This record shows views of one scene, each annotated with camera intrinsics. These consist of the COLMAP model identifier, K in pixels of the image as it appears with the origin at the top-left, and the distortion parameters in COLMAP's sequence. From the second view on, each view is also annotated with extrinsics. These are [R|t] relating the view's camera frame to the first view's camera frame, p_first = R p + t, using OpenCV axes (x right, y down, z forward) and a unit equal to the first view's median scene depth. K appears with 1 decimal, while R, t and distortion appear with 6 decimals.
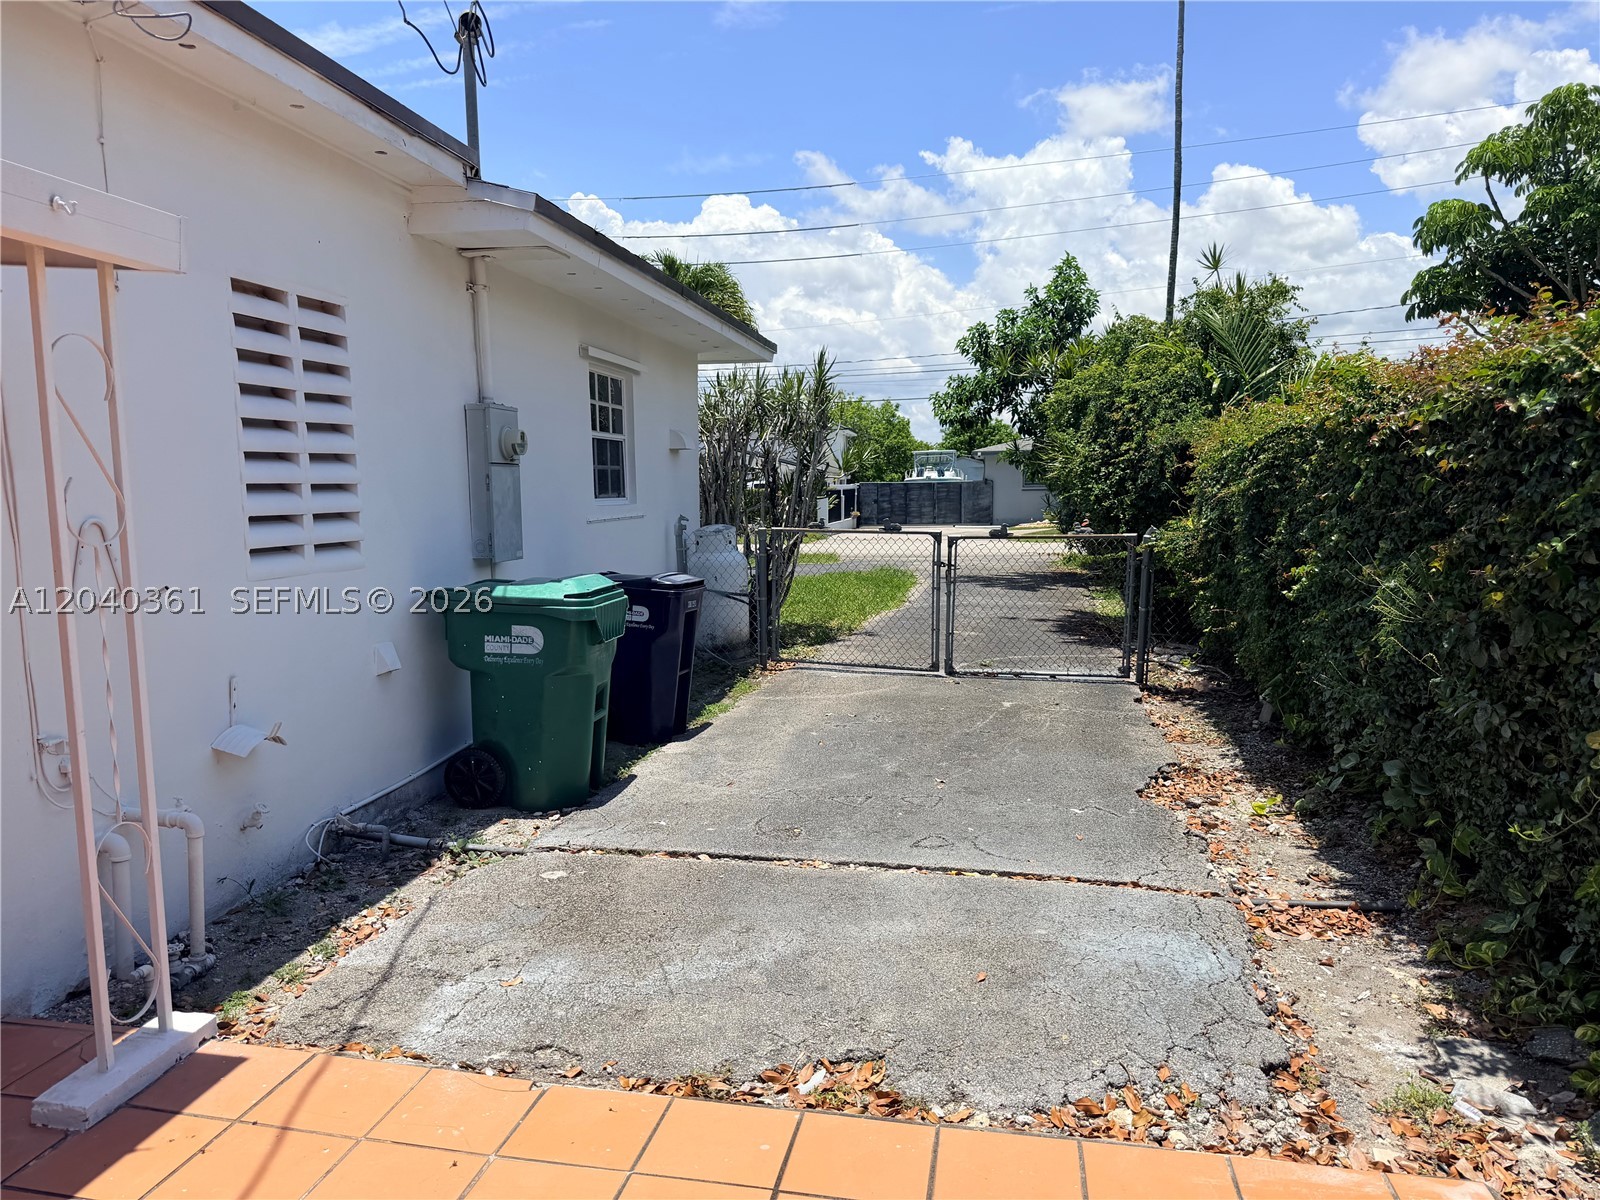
lens RADIAL K [[1105.5, 0, 800.0], [0, 1105.5, 600.0], [0, 0, 1]] dist [0.002554, -0.000262]
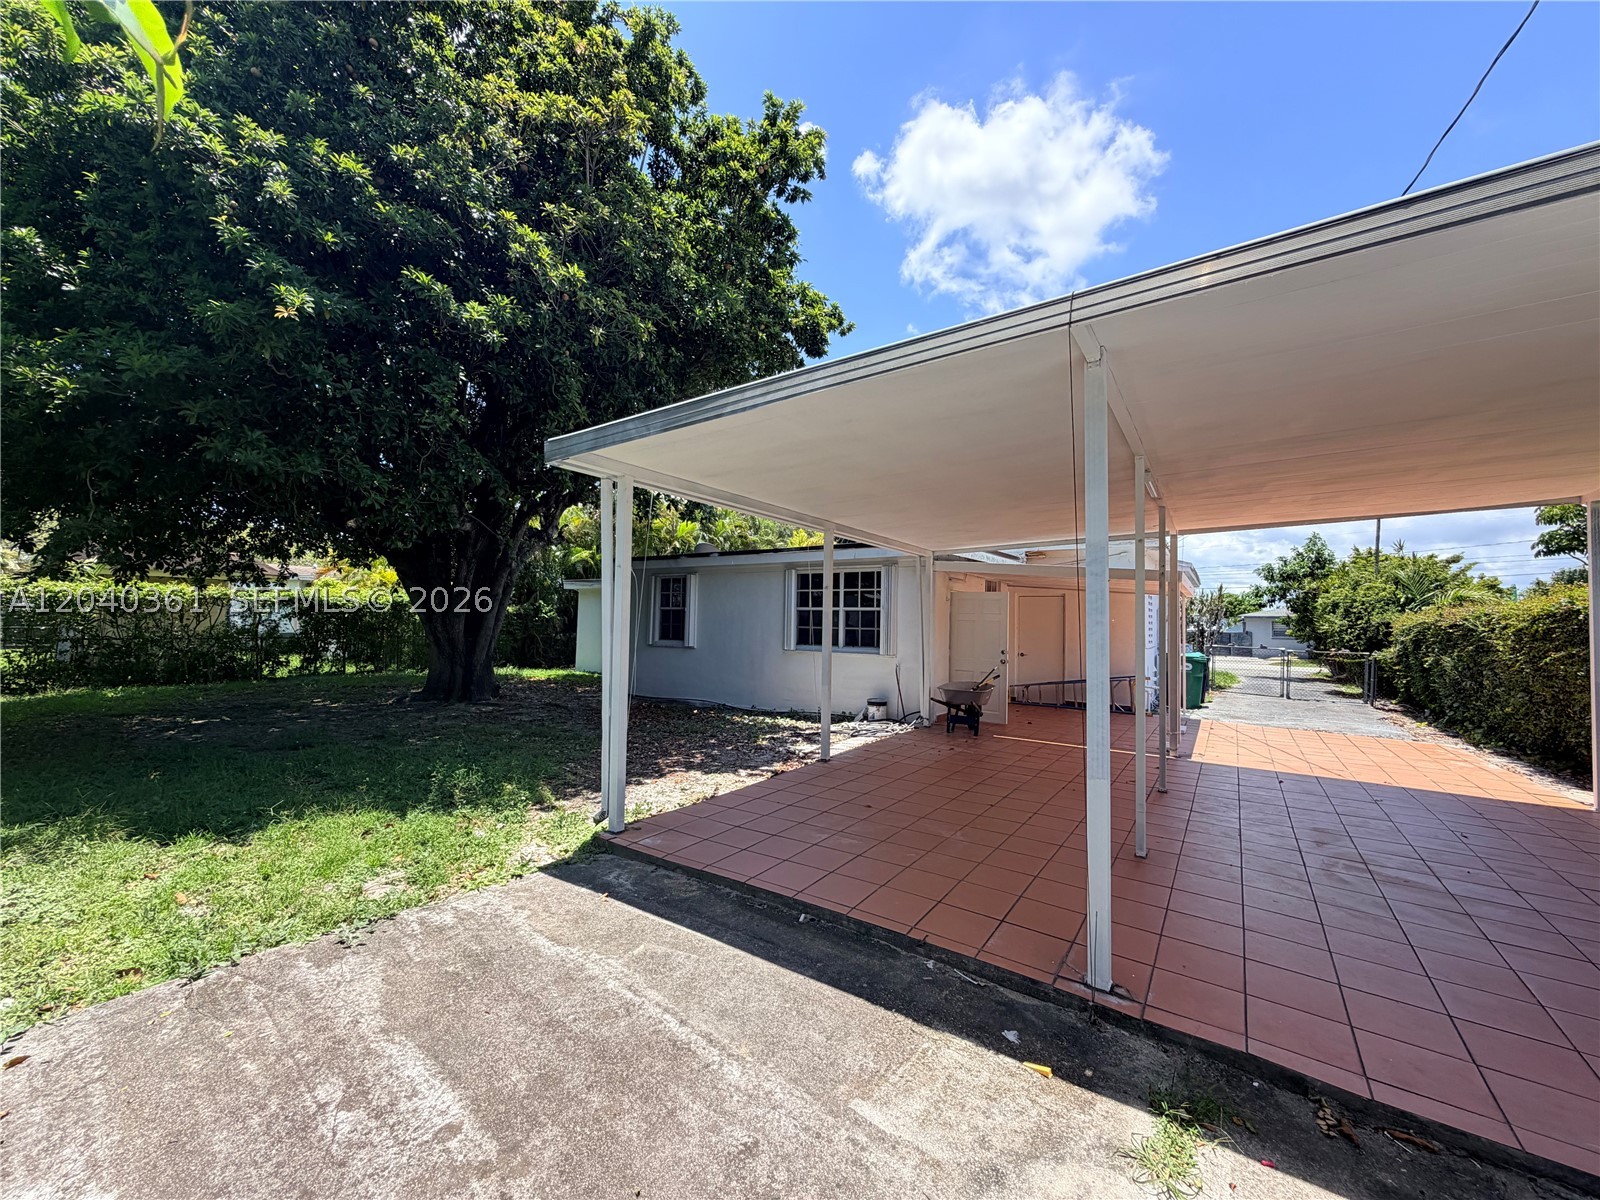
lens RADIAL K [[630.6, 0, 793.3], [0, 630.6, 592.4], [0, 0, 1]] dist [0.000279, 0.000023]
pose [[0.911864, 0.015859, -0.410185, -0.319591], [-0.078736, 0.987457, -0.136855, 0.104025], [0.402870, 0.157089, 0.901676, -0.909306]]
